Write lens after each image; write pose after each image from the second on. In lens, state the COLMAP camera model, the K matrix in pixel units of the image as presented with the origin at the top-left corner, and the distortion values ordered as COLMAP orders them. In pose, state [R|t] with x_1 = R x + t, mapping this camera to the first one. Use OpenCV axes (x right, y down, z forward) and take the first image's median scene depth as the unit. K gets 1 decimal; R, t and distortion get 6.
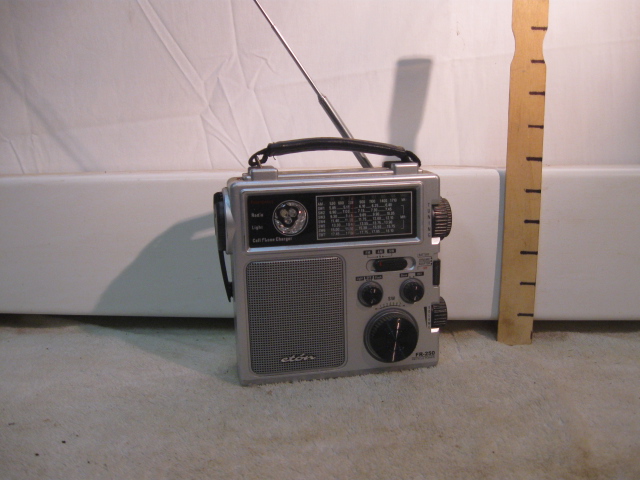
lens RADIAL K [[656.1, 0, 320.0], [0, 656.1, 240.0], [0, 0, 1]] dist [-0.066217, -0.000603]
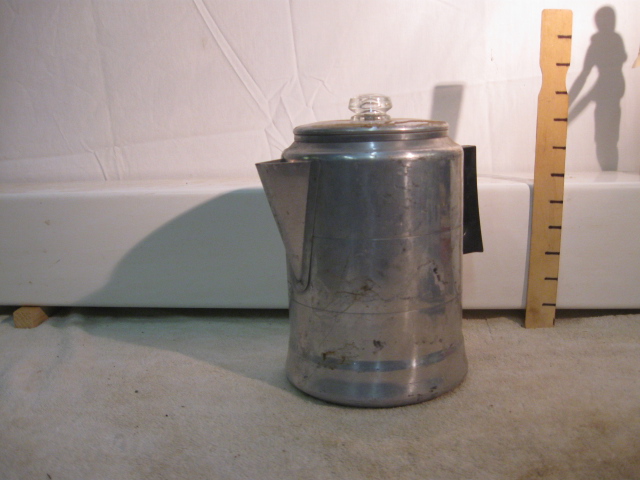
lens RADIAL K [[689.7, 0, 320.5], [0, 689.7, 249.6], [0, 0, 1]] dist [-0.141537, 0.220784]
pose [[0.999831, -0.000527, -0.018357, -0.082791], [0.001168, 0.999389, 0.034923, -0.030896], [0.018328, -0.034938, 0.999221, -0.257960]]
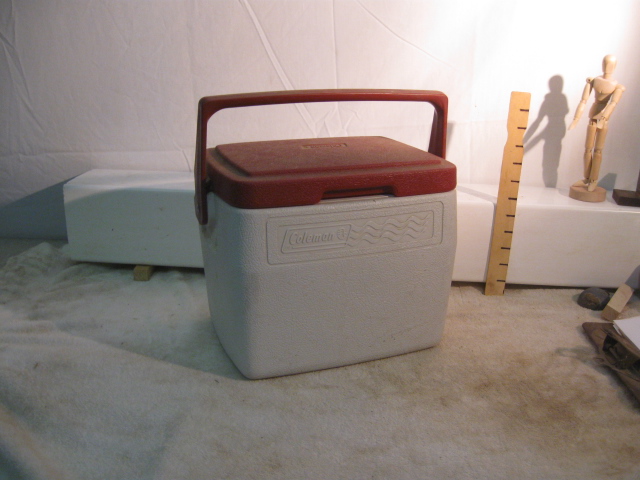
lens RADIAL K [[707.7, 0, 320.0], [0, 707.7, 240.0], [0, 0, 1]] dist [0.007276, 0.010931]
pose [[0.998586, 0.038987, 0.036142, -0.277920], [-0.043891, 0.988211, 0.146669, -0.274112], [-0.029998, -0.148048, 0.988525, -0.964494]]
